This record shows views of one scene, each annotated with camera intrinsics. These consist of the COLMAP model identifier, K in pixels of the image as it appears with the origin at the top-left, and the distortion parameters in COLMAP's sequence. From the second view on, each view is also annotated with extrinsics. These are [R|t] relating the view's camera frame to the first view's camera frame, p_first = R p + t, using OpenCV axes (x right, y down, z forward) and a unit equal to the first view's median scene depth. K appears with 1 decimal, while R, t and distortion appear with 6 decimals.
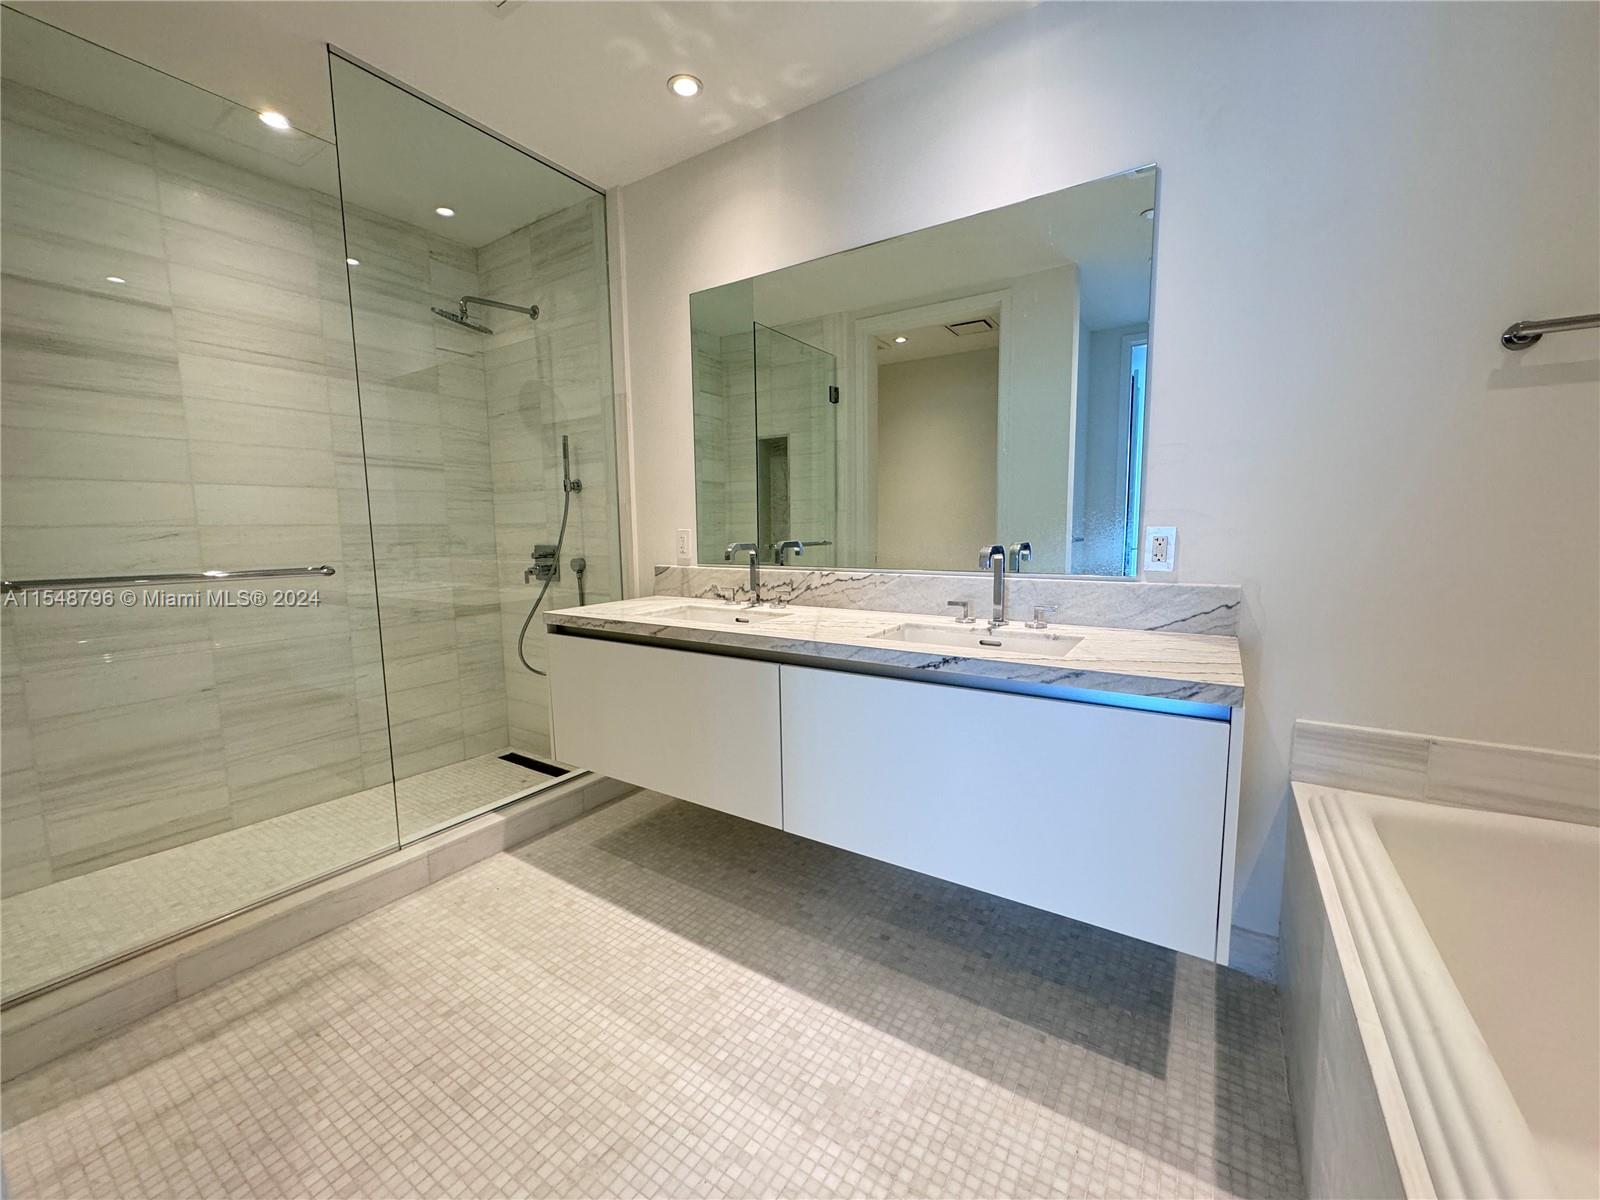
lens RADIAL K [[637.2, 0, 799.6], [0, 637.2, 598.3], [0, 0, 1]] dist [-0.000120, -0.000357]
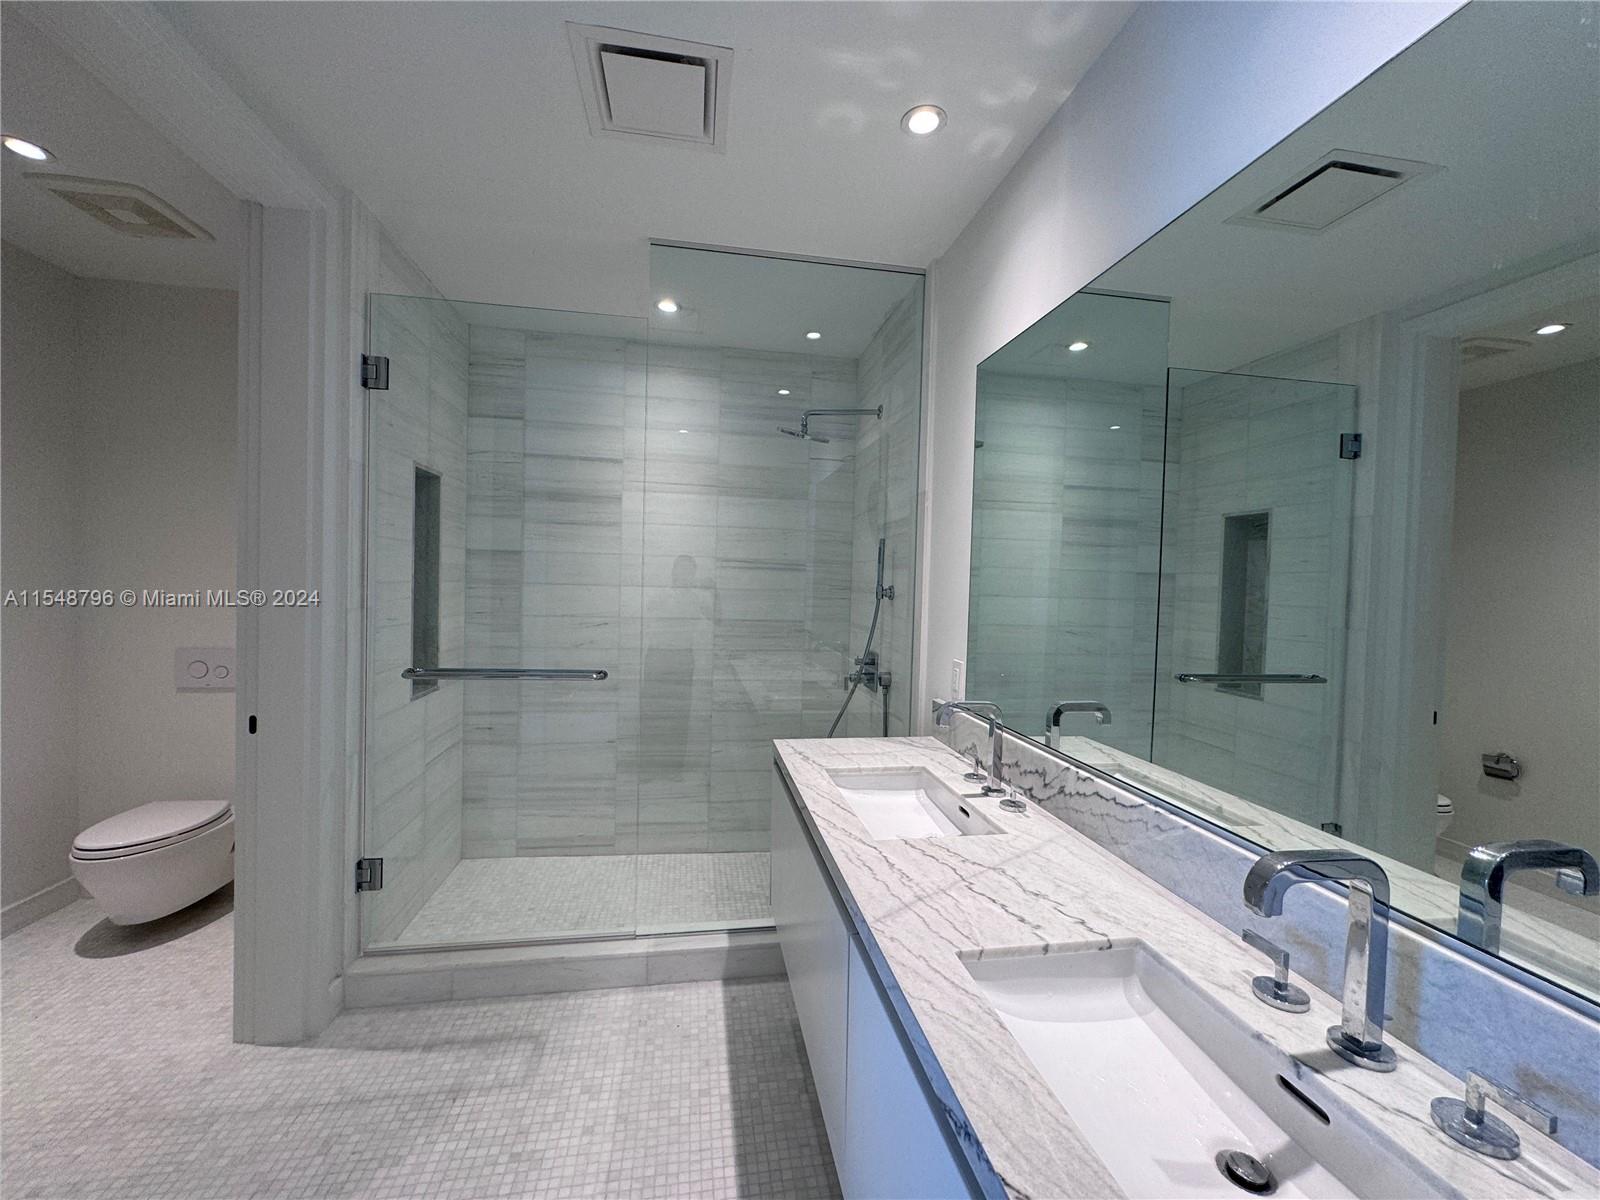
lens RADIAL K [[637.2, 0, 799.6], [0, 637.2, 598.3], [0, 0, 1]] dist [-0.000120, -0.000357]
pose [[0.679705, 0.051248, -0.731693, 0.280092], [-0.121544, 0.991634, -0.043454, -0.141615], [0.723345, 0.118468, 0.680247, 0.364564]]
